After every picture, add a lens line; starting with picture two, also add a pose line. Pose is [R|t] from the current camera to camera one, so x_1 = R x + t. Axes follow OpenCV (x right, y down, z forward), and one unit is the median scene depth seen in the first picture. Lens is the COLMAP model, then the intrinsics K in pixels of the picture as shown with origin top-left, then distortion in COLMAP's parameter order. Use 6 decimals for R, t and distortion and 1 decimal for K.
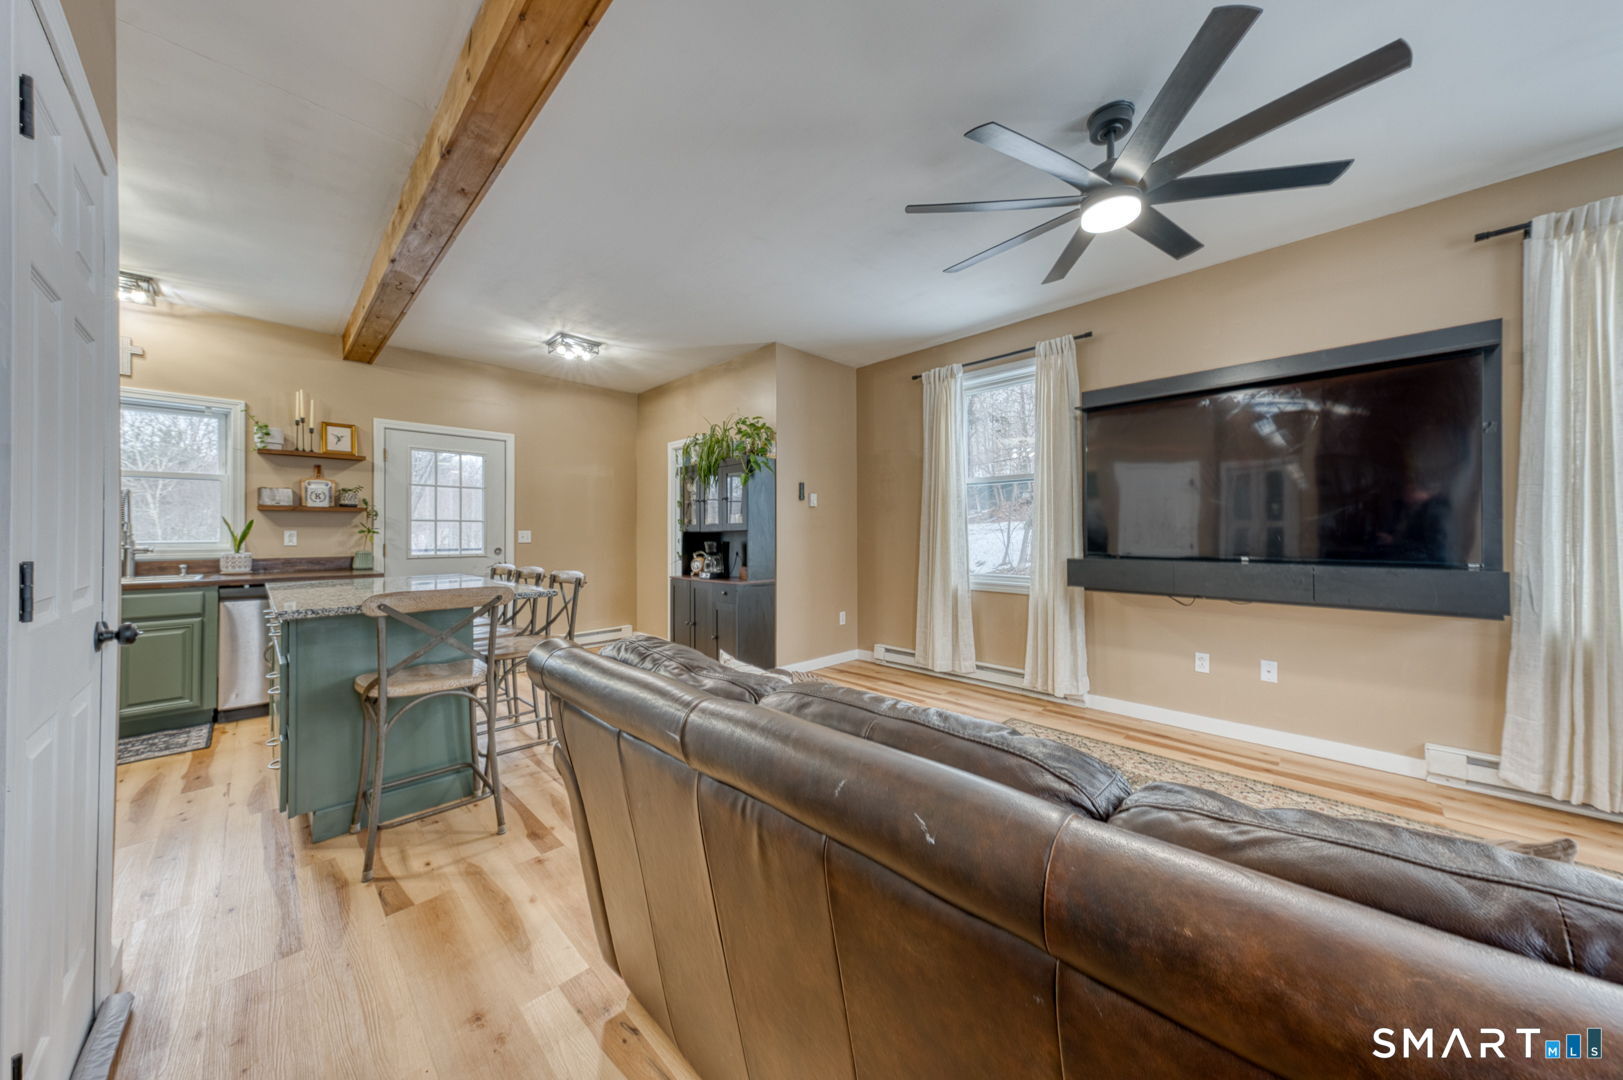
lens RADIAL K [[616.6, 0, 866.8], [0, 616.6, 533.2], [0, 0, 1]] dist [0.025302, 0.000007]
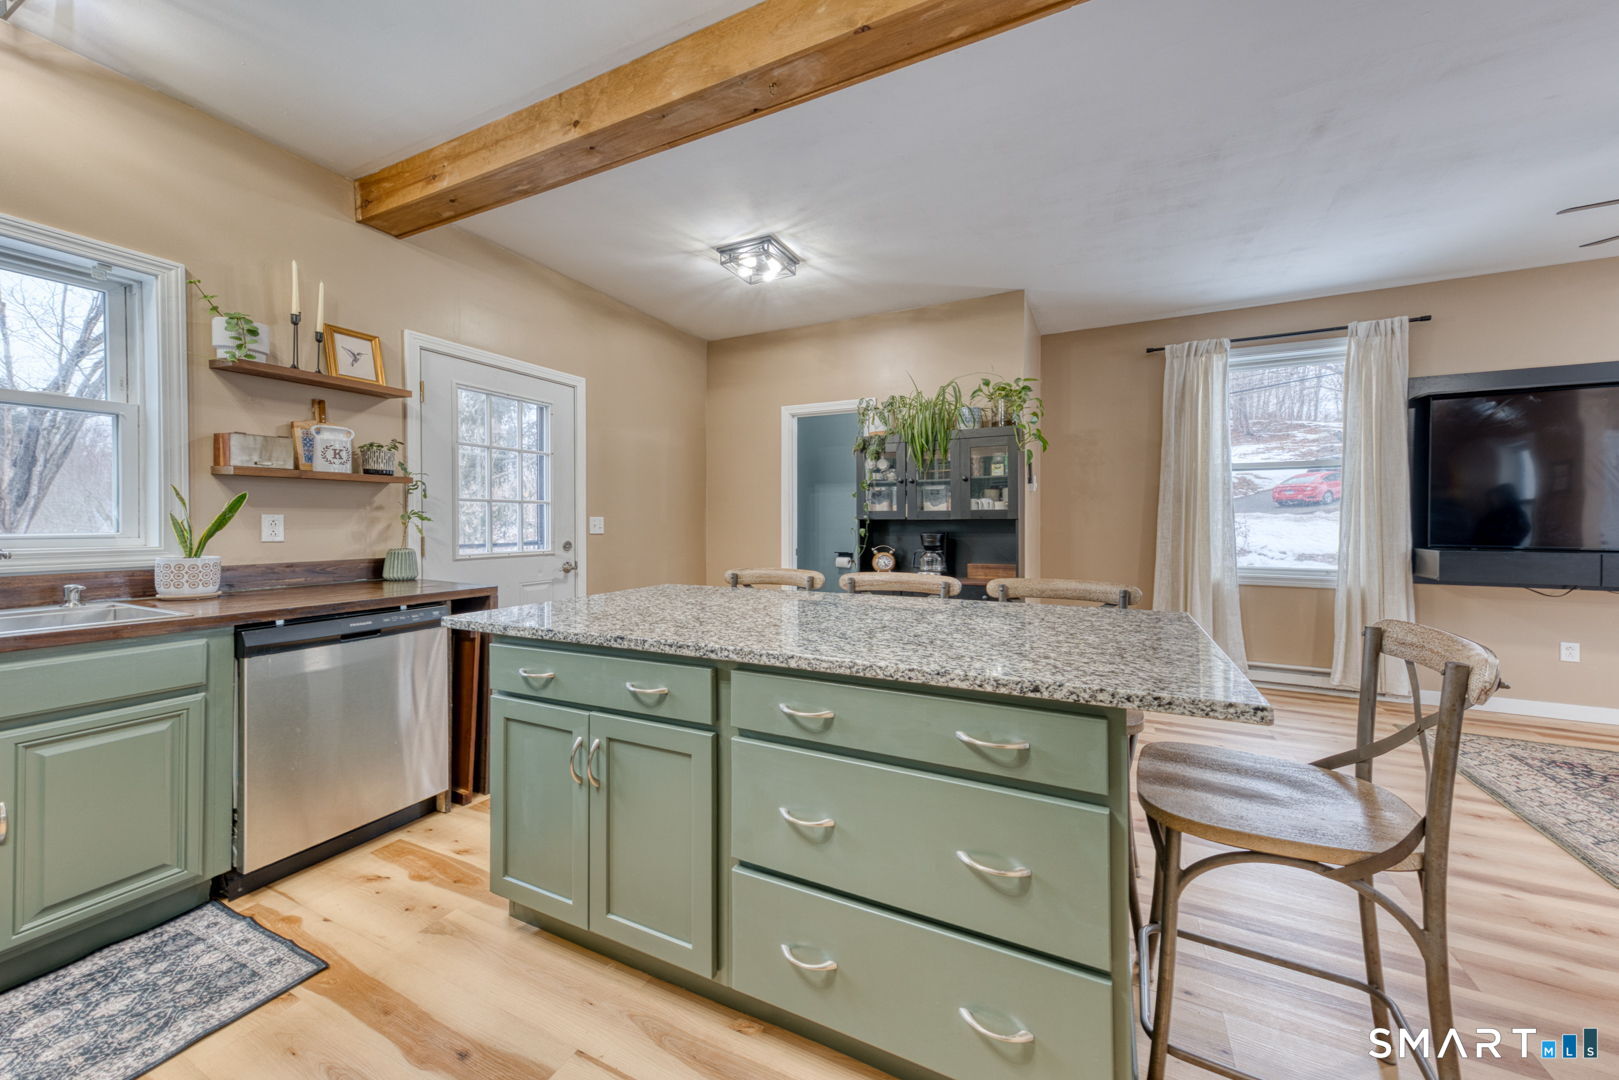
lens RADIAL K [[592.7, 0, 880.3], [0, 592.7, 525.5], [0, 0, 1]] dist [0.023005, -0.001824]
pose [[0.939008, 0.001789, 0.343890, -0.595771], [-0.004316, 0.999969, 0.006582, 0.000152], [-0.343867, -0.007665, 0.938987, 0.317426]]
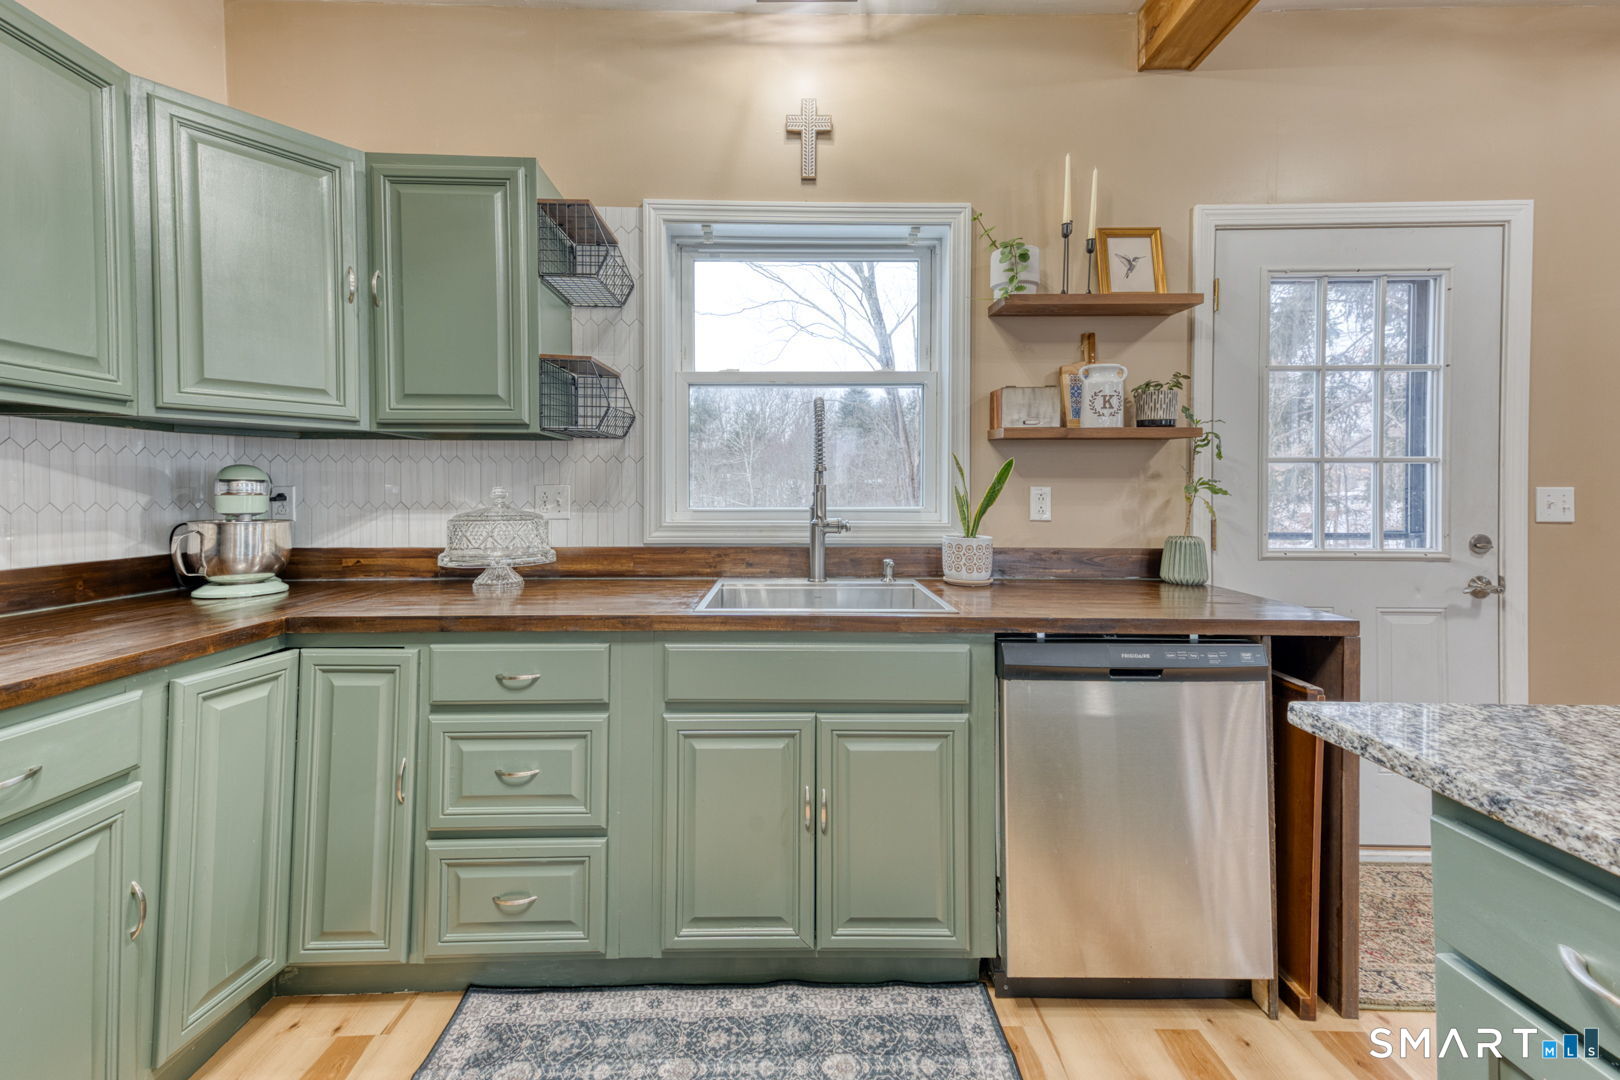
lens RADIAL K [[725.3, 0, 753.7], [0, 725.3, 496.8], [0, 0, 1]] dist [0.034325, -0.000638]
pose [[0.673079, 0.006520, -0.739542, -0.670720], [-0.003427, 0.999978, 0.005697, 0.001135], [0.739562, -0.001300, 0.673087, 0.505806]]
